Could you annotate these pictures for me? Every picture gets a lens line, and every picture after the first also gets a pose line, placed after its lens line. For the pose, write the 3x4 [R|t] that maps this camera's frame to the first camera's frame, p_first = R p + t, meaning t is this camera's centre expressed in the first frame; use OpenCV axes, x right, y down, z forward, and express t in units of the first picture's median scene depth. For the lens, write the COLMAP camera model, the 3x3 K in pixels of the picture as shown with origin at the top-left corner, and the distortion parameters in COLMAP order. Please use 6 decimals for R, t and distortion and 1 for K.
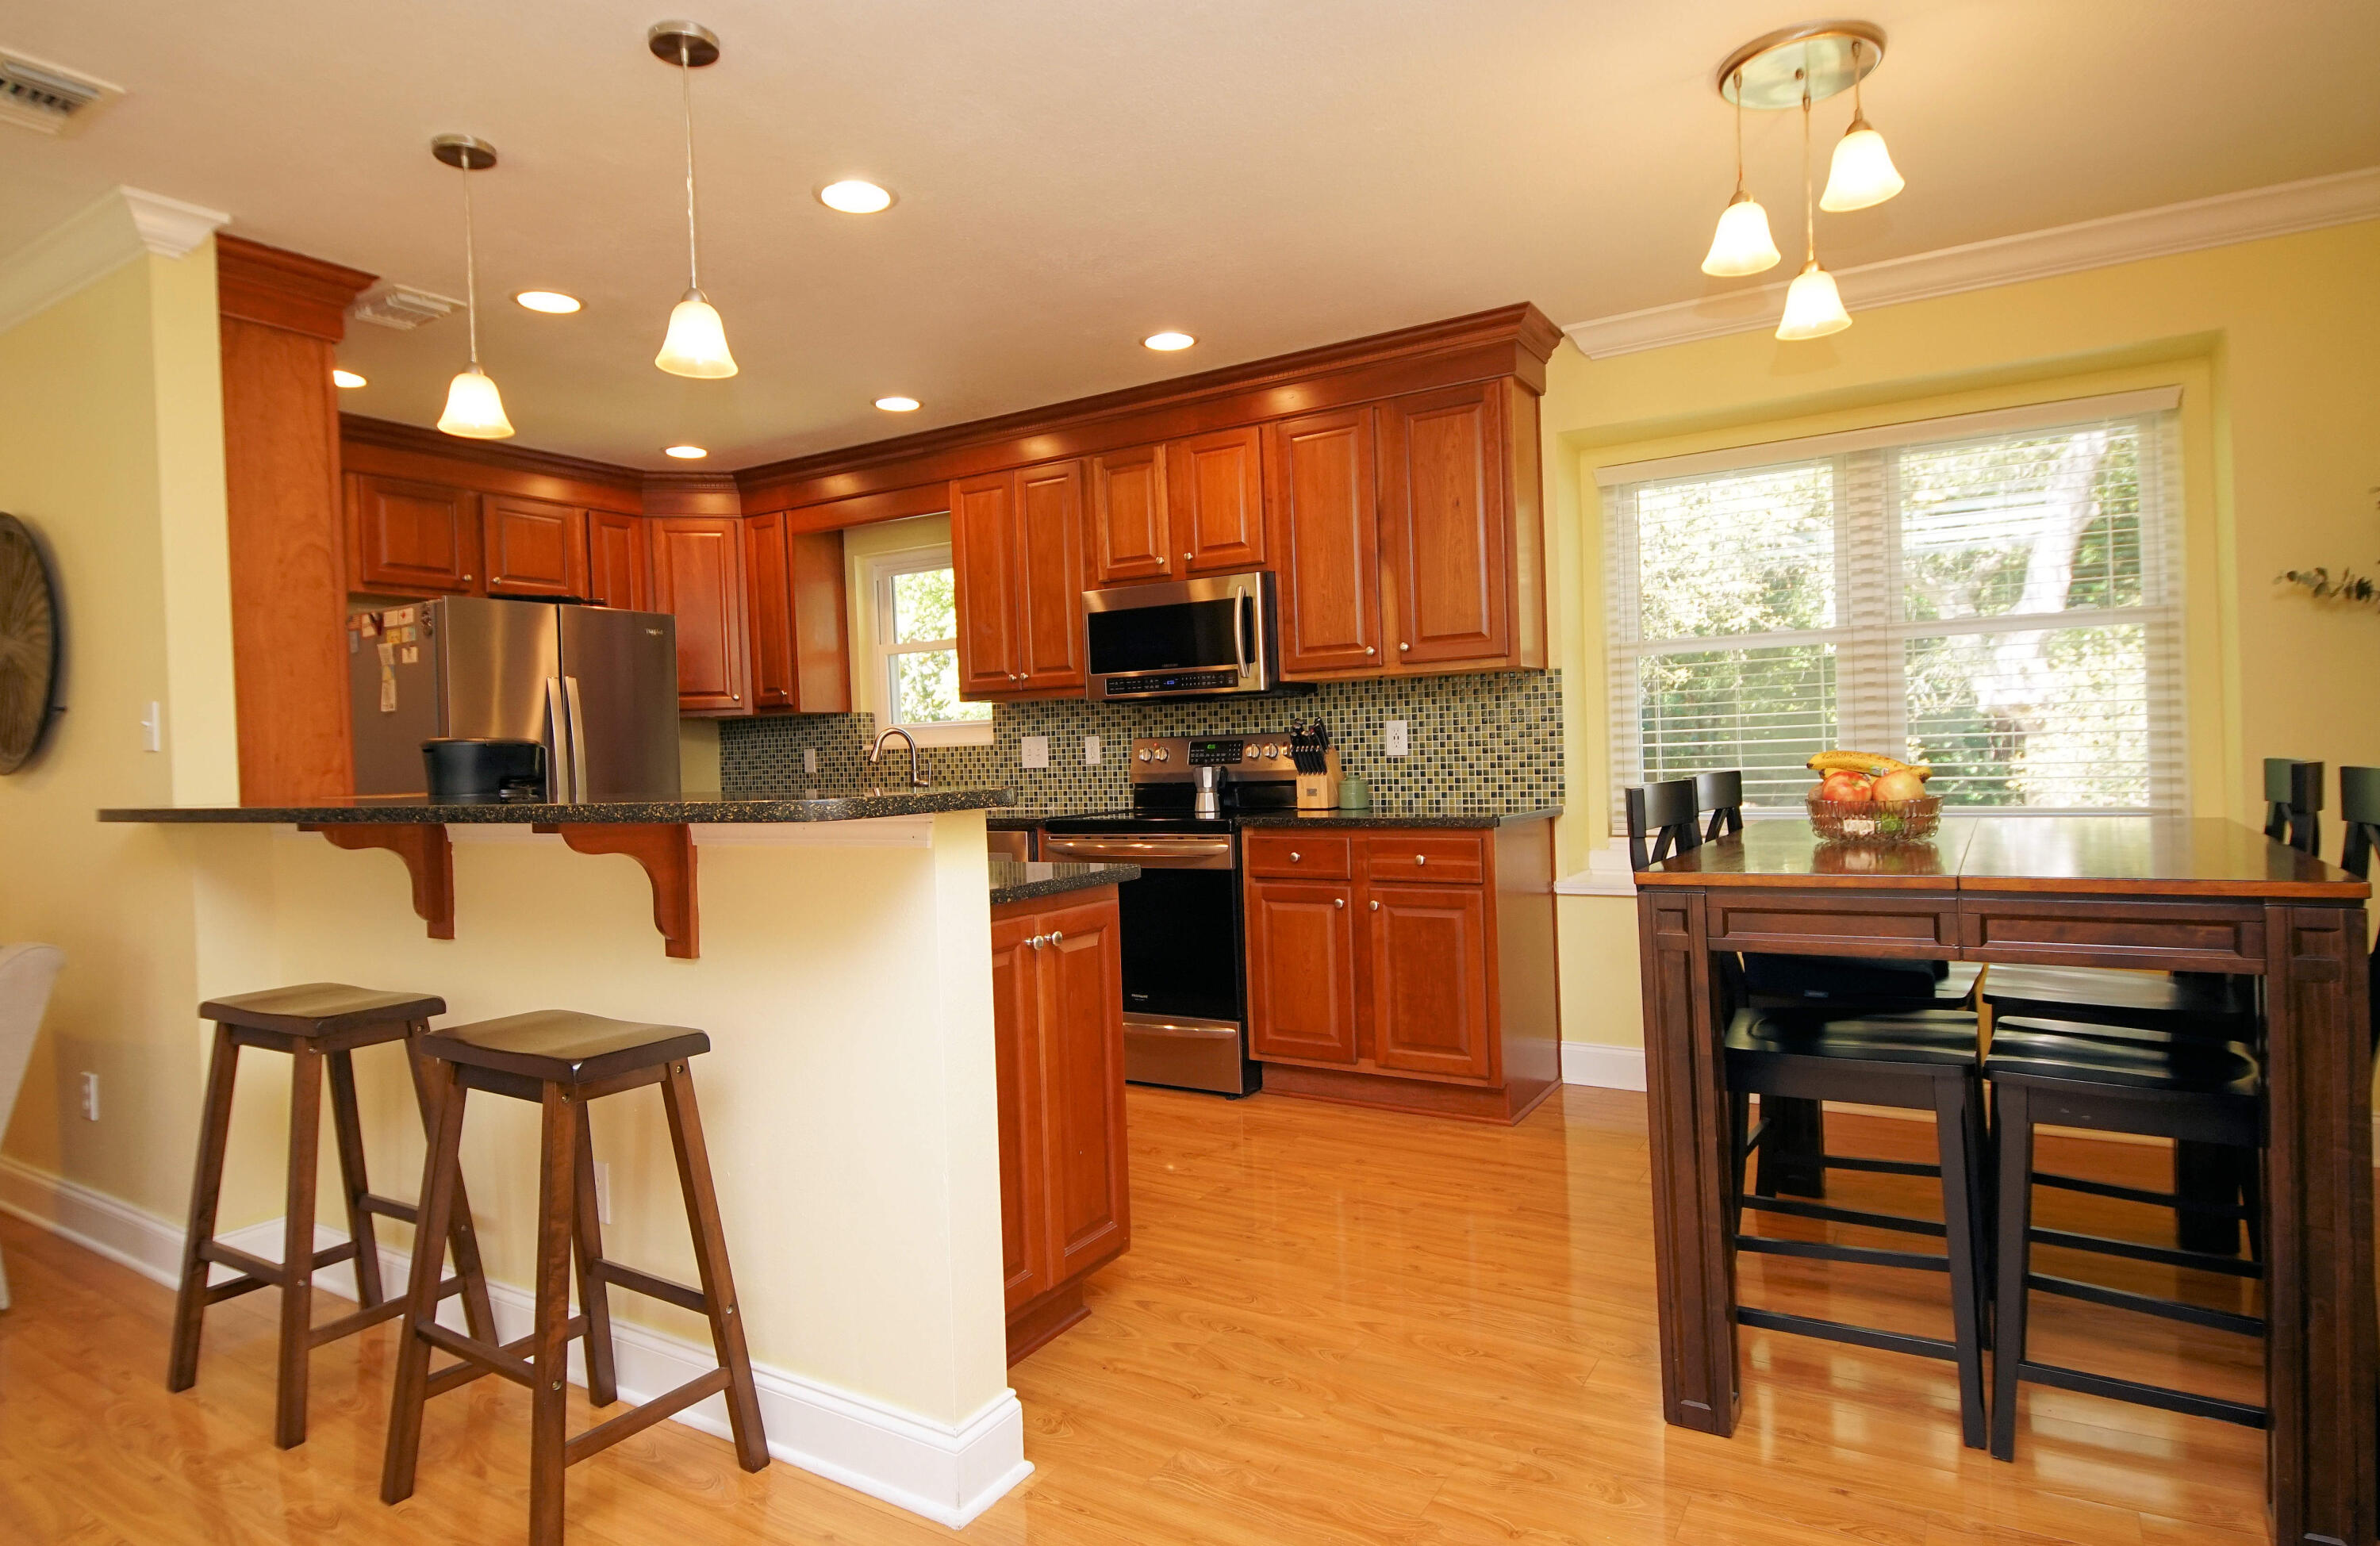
lens RADIAL K [[1289.3, 0, 1165.9], [0, 1289.3, 766.5], [0, 0, 1]] dist [0.048730, -0.040028]
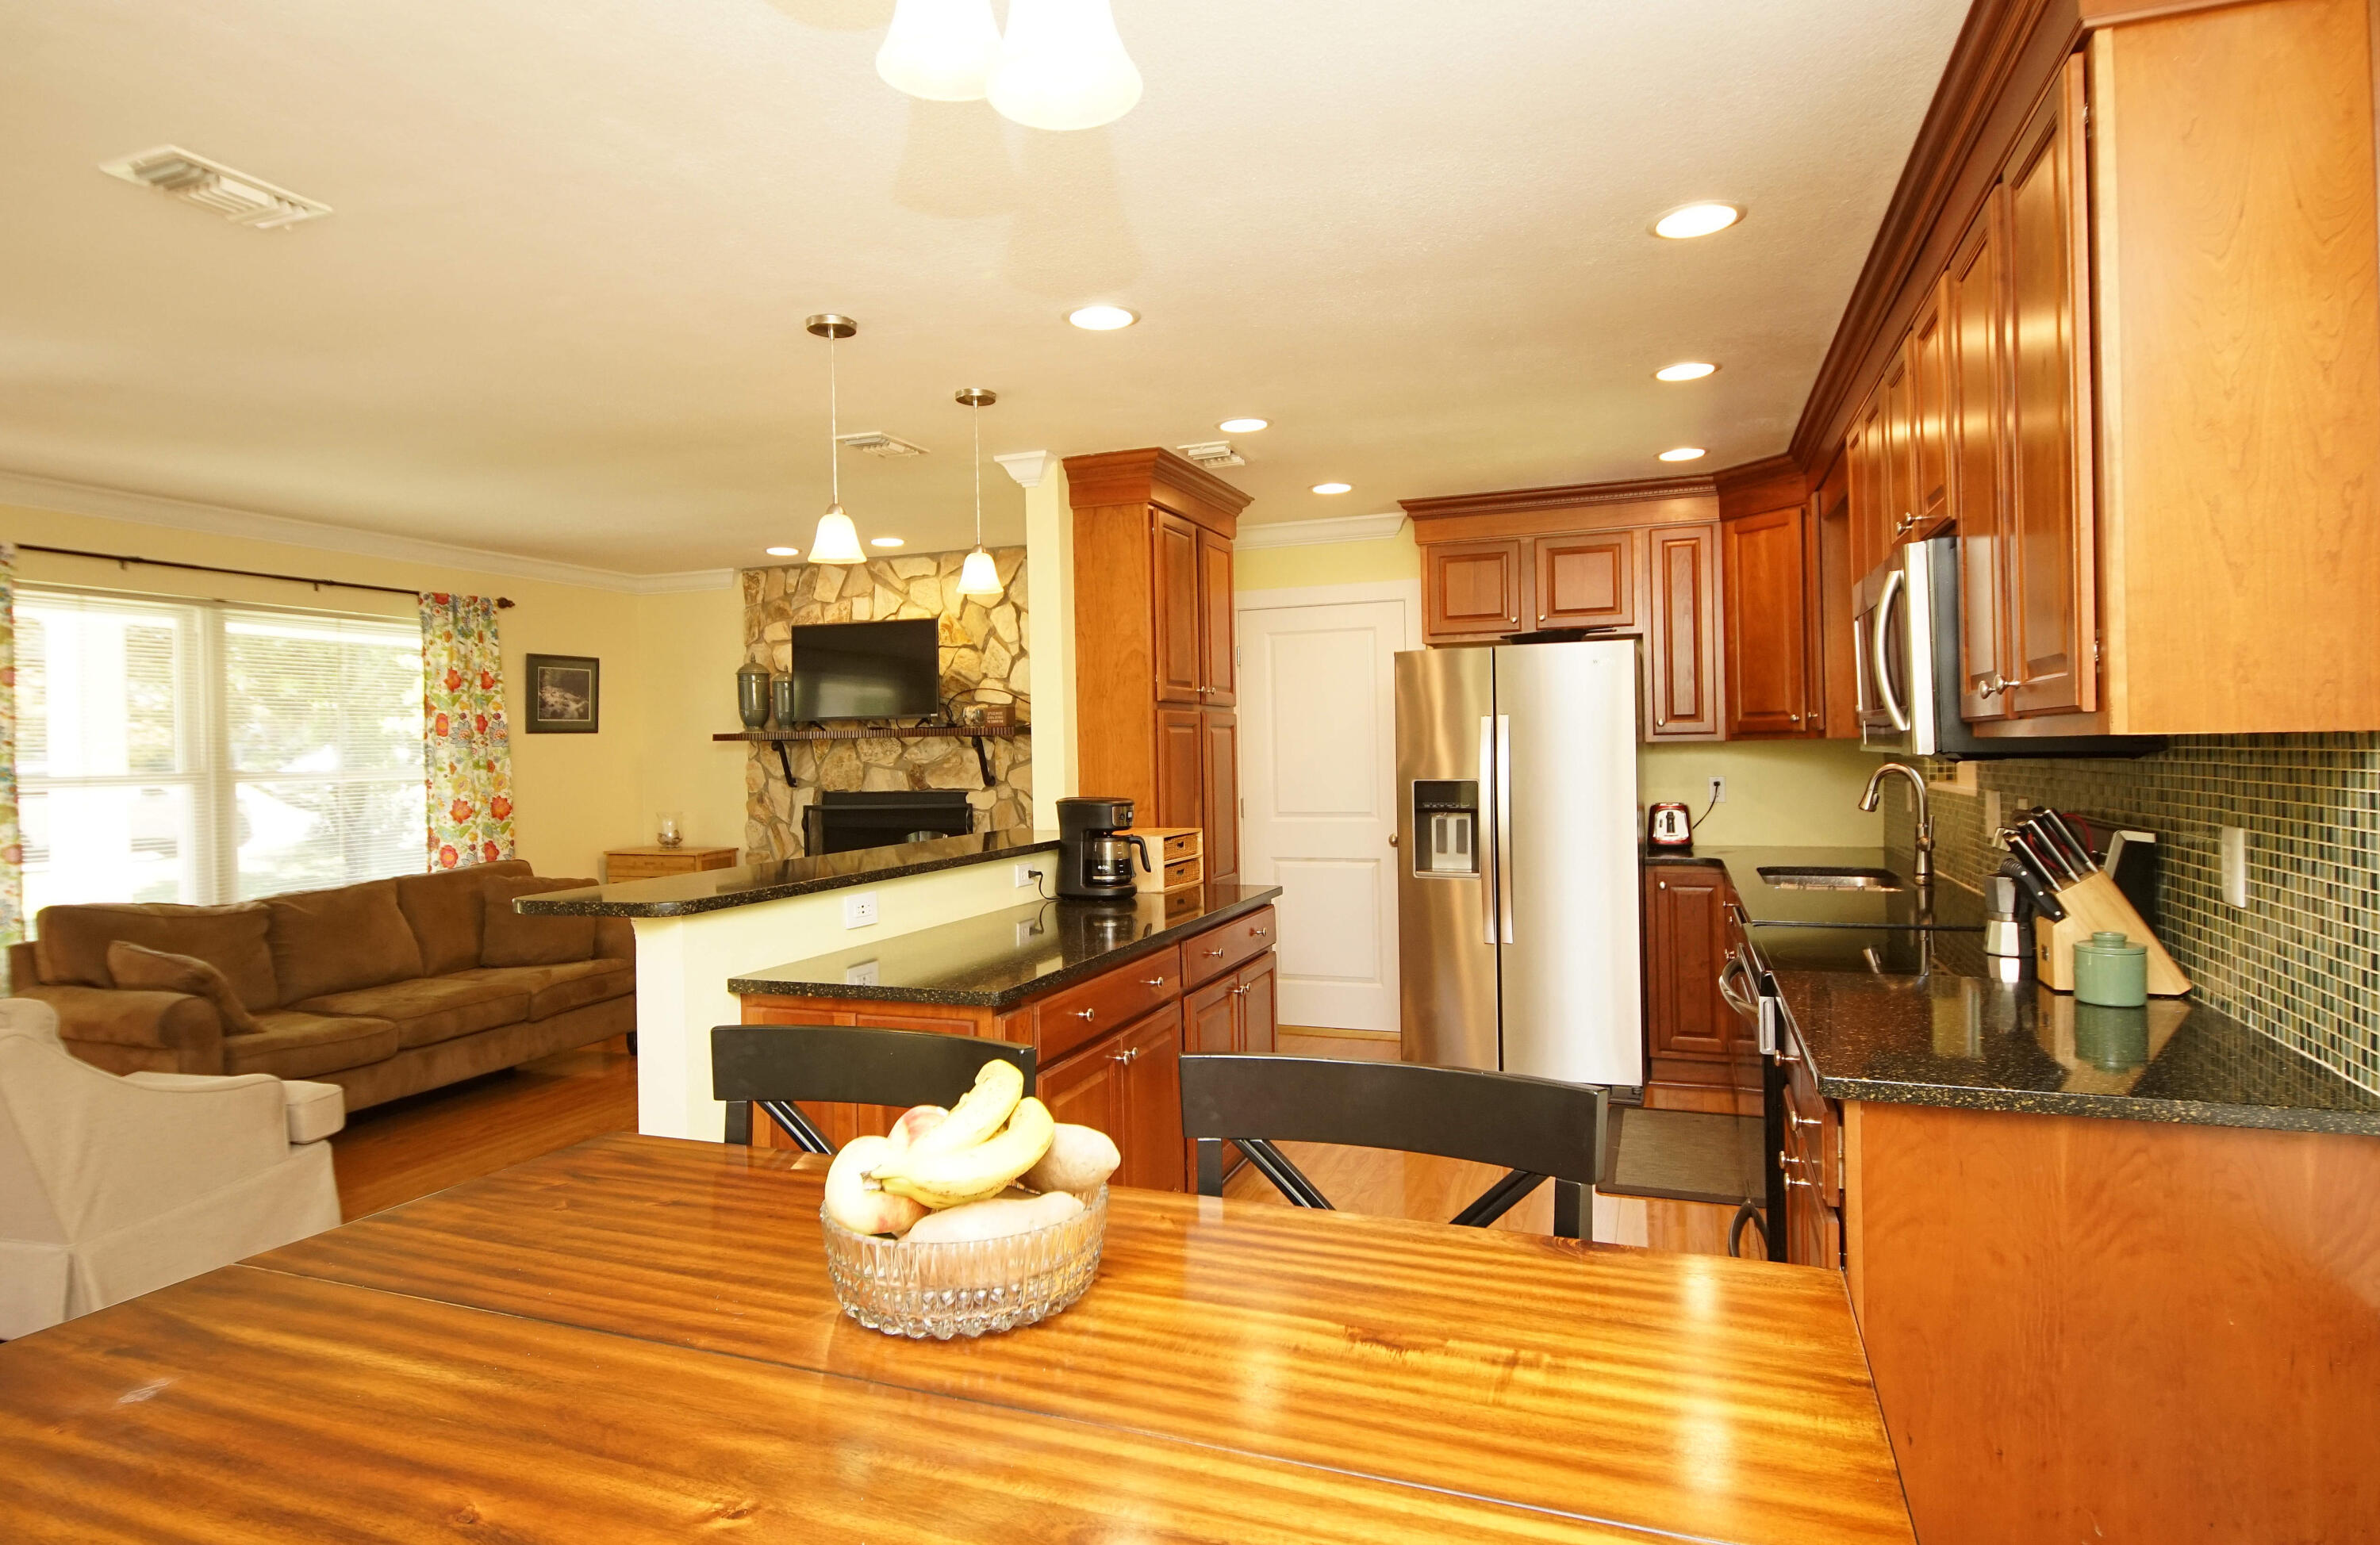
lens RADIAL K [[1299.1, 0, 1170.6], [0, 1299.1, 754.7], [0, 0, 1]] dist [0.041615, -0.040656]
pose [[0.193783, 0.033285, -0.980480, 0.561996], [0.001587, 0.999412, 0.034242, -0.078003], [0.981043, -0.008191, 0.193616, 0.569604]]
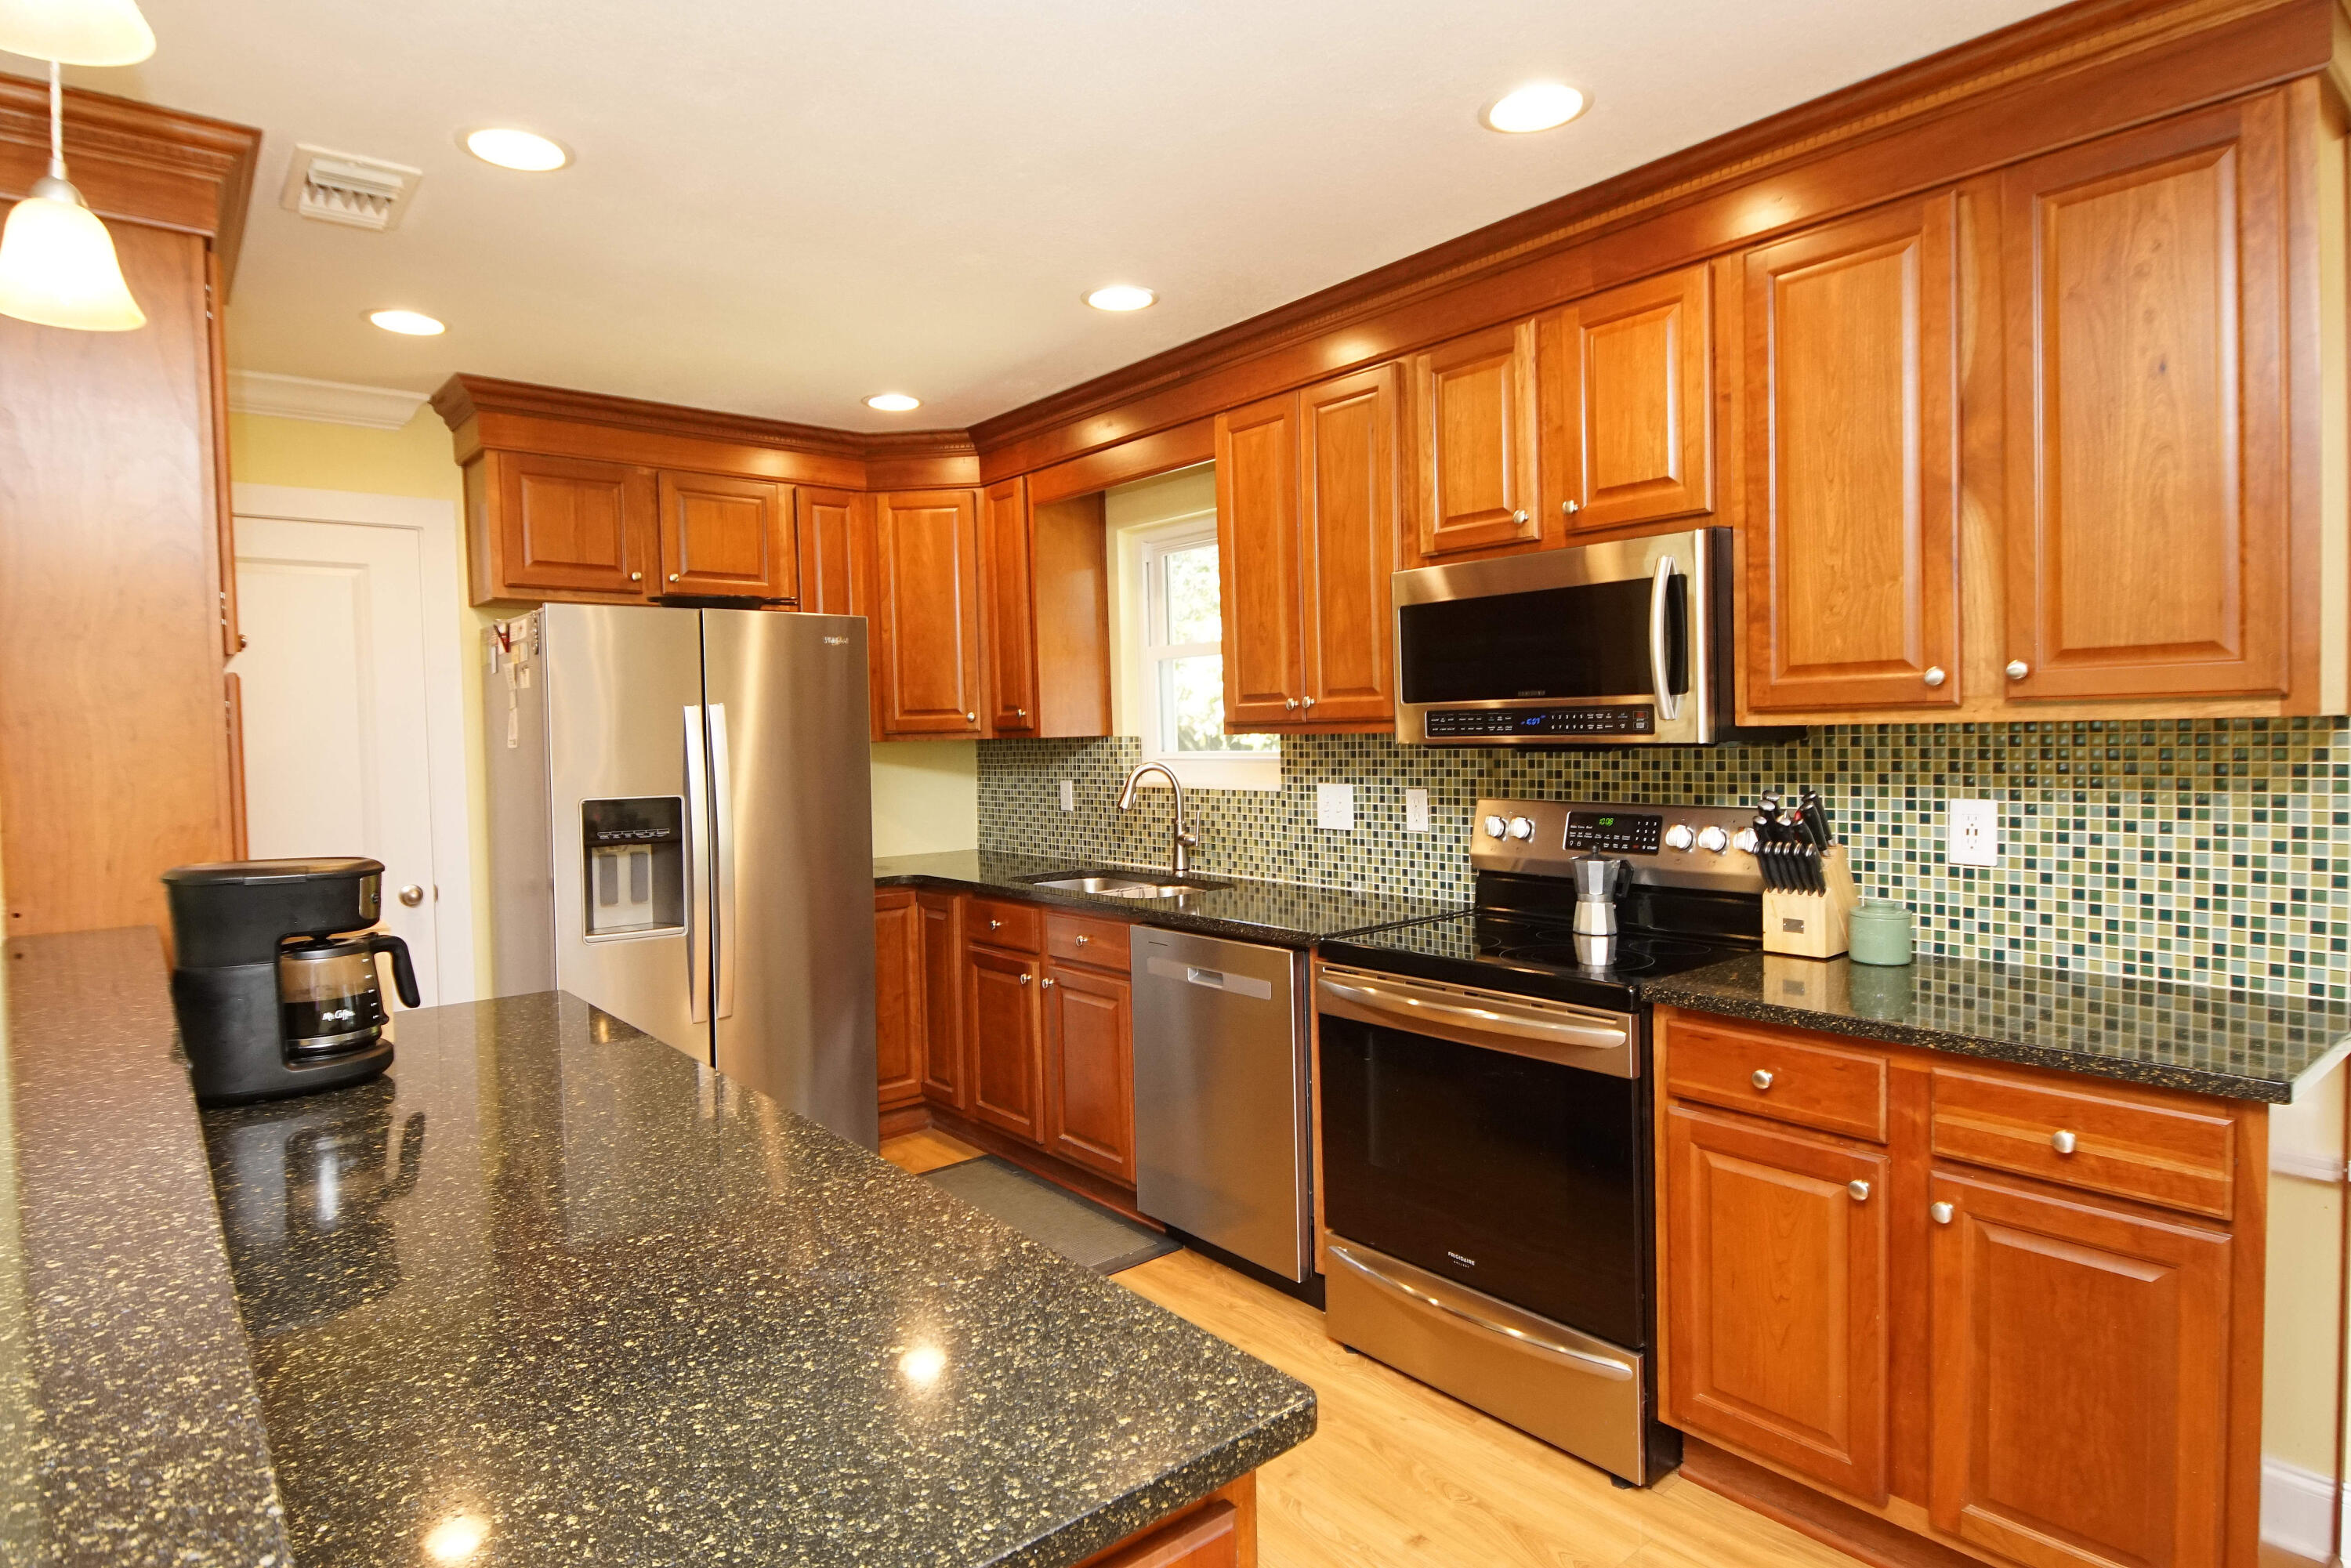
lens RADIAL K [[1256.5, 0, 1154.5], [0, 1256.5, 774.3], [0, 0, 1]] dist [0.037212, -0.038120]
pose [[0.947209, 0.024336, -0.319693, 0.025908], [-0.014207, 0.999322, 0.033976, -0.060316], [0.320303, -0.027641, 0.946912, 0.406533]]
